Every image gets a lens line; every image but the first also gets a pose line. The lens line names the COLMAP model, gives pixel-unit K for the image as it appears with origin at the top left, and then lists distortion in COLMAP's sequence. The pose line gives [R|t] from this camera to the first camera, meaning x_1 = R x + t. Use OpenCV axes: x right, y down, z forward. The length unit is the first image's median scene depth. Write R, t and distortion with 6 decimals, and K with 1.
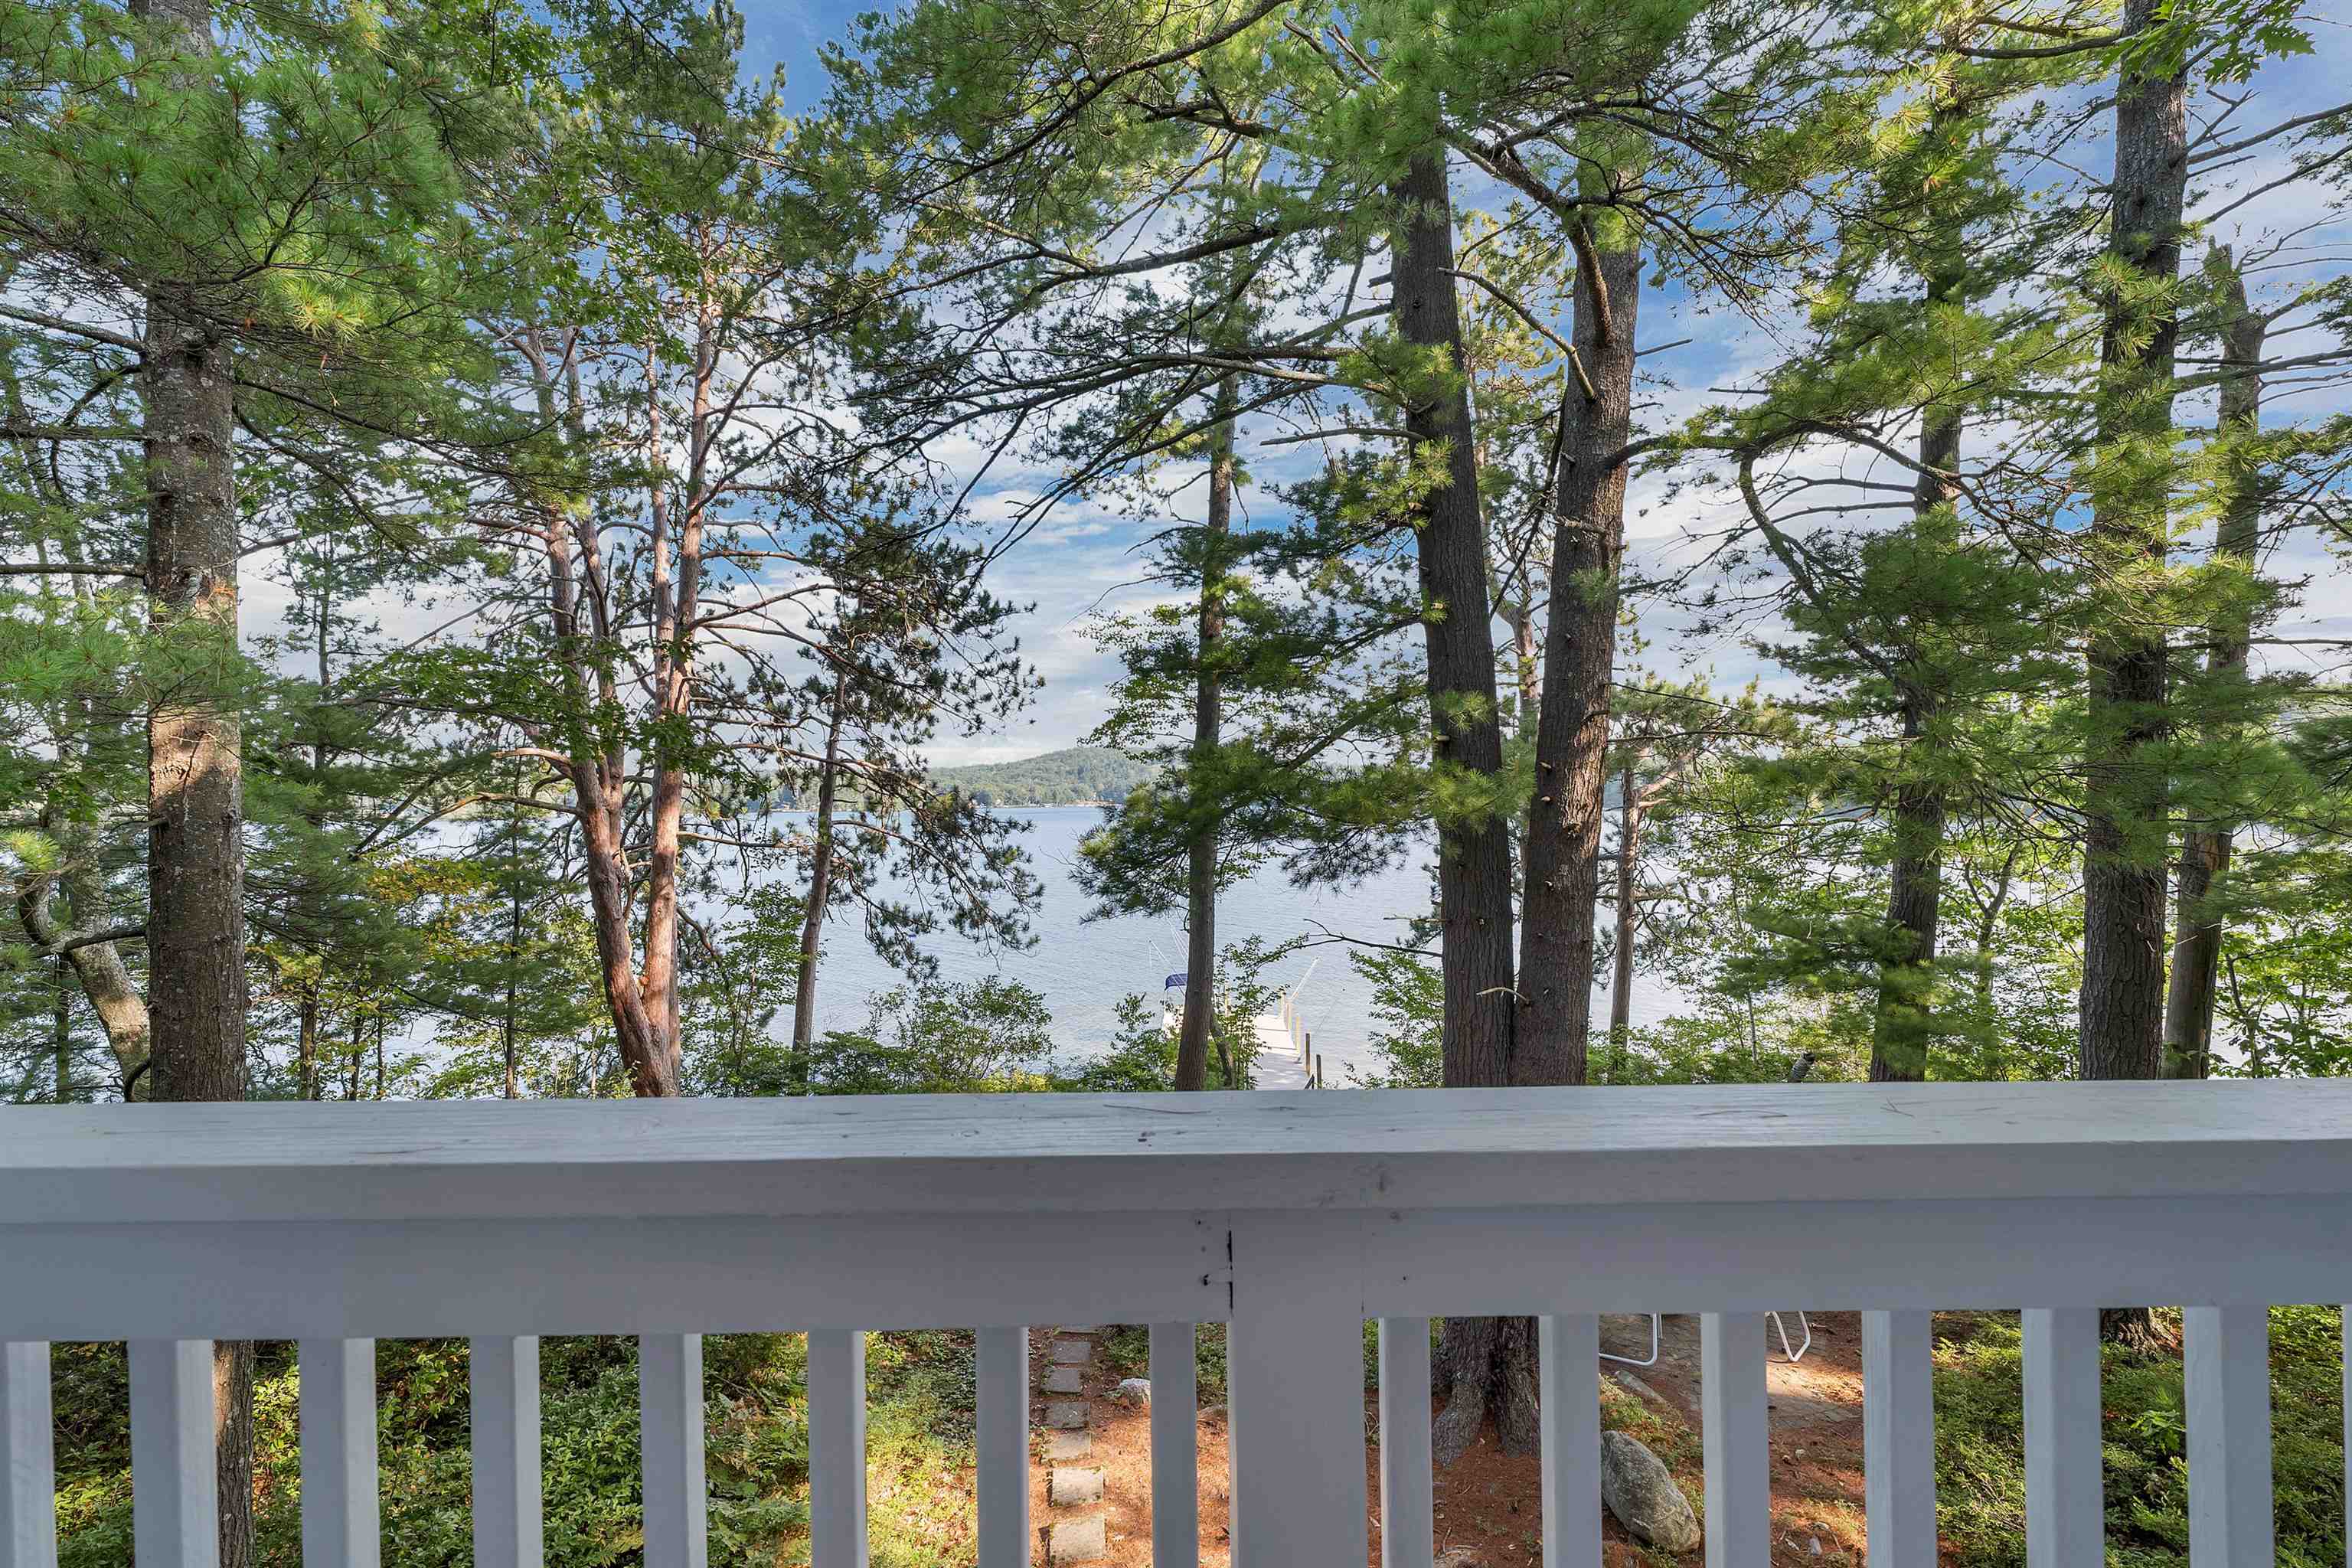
lens RADIAL K [[1014.7, 0, 1172.4], [0, 1014.7, 796.9], [0, 0, 1]] dist [0.002732, 0.000110]
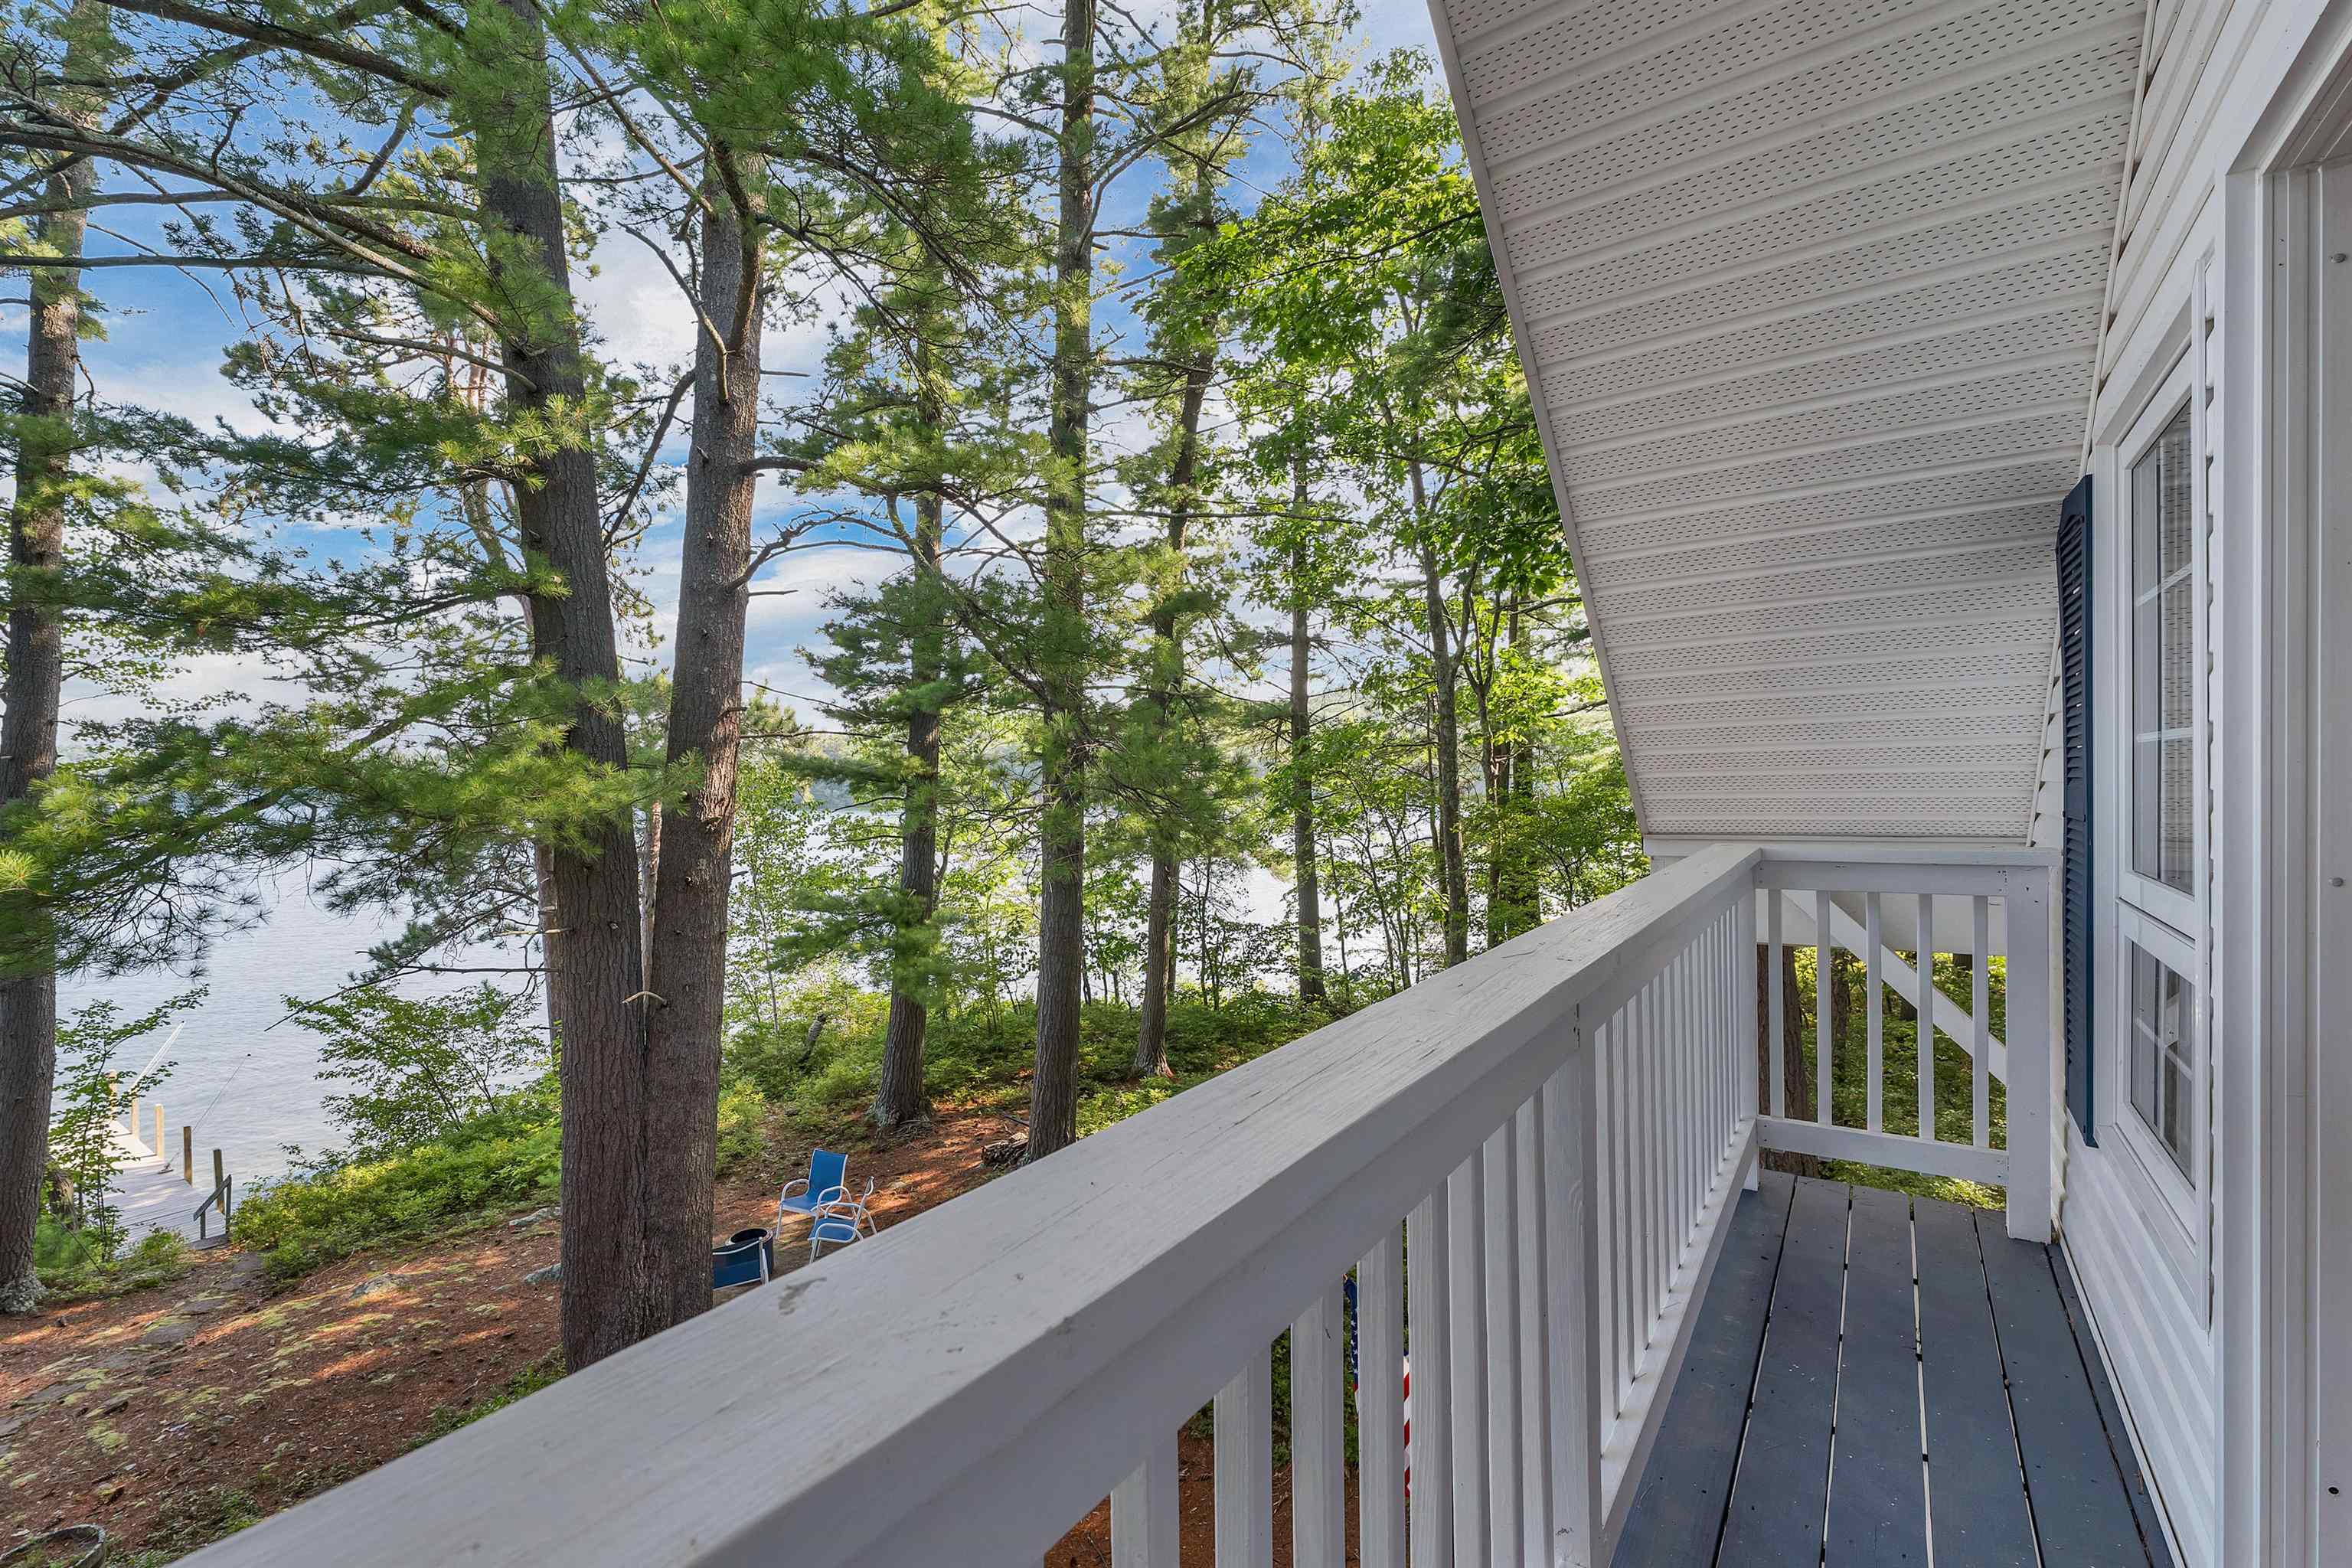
lens RADIAL K [[1014.7, 0, 1171.7], [0, 1014.7, 797.1], [0, 0, 1]] dist [0.002732, 0.000110]
pose [[0.581733, -0.016368, 0.813215, -0.057734], [0.012569, 0.999859, 0.011133, 0.000167], [-0.813283, 0.003745, 0.581856, 0.013307]]
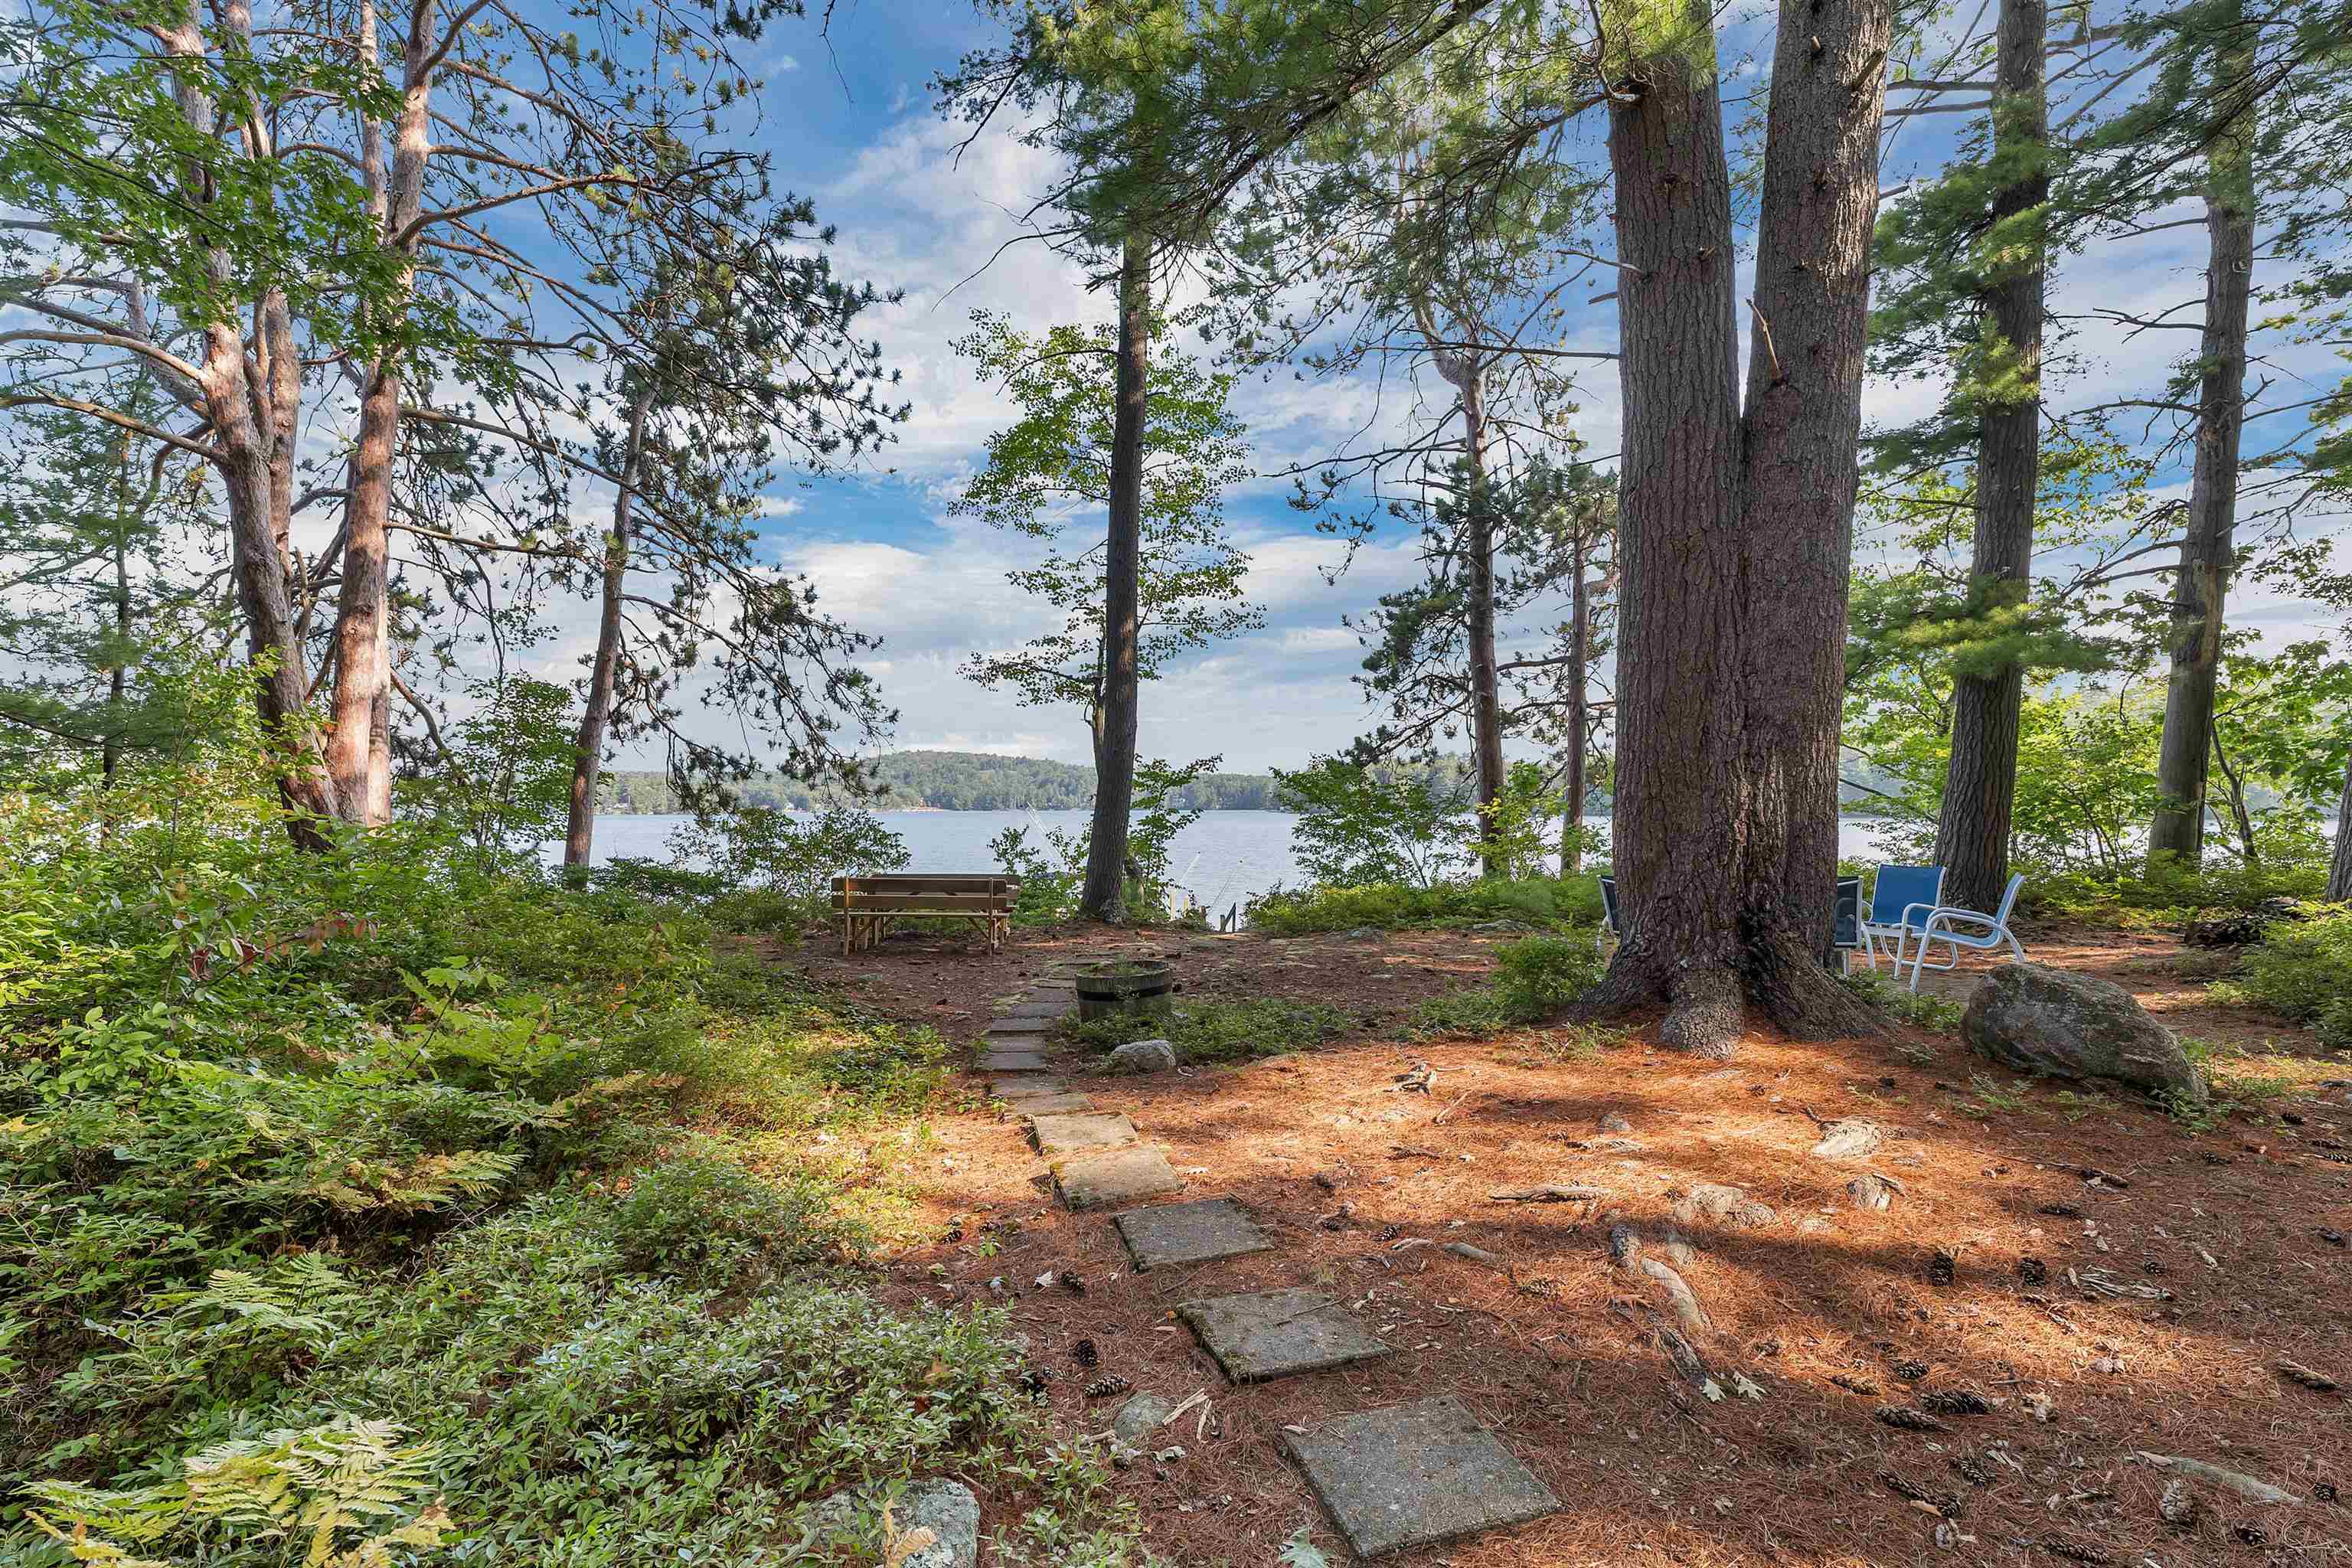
lens RADIAL K [[1014.7, 0, 1168.1], [0, 1014.7, 780.8], [0, 0, 1]] dist [0.002732, 0.000110]
pose [[0.986911, 0.007623, 0.161088, -0.049680], [-0.004028, 0.999736, -0.022634, 0.184873], [-0.161218, 0.021689, 0.986681, 0.175070]]
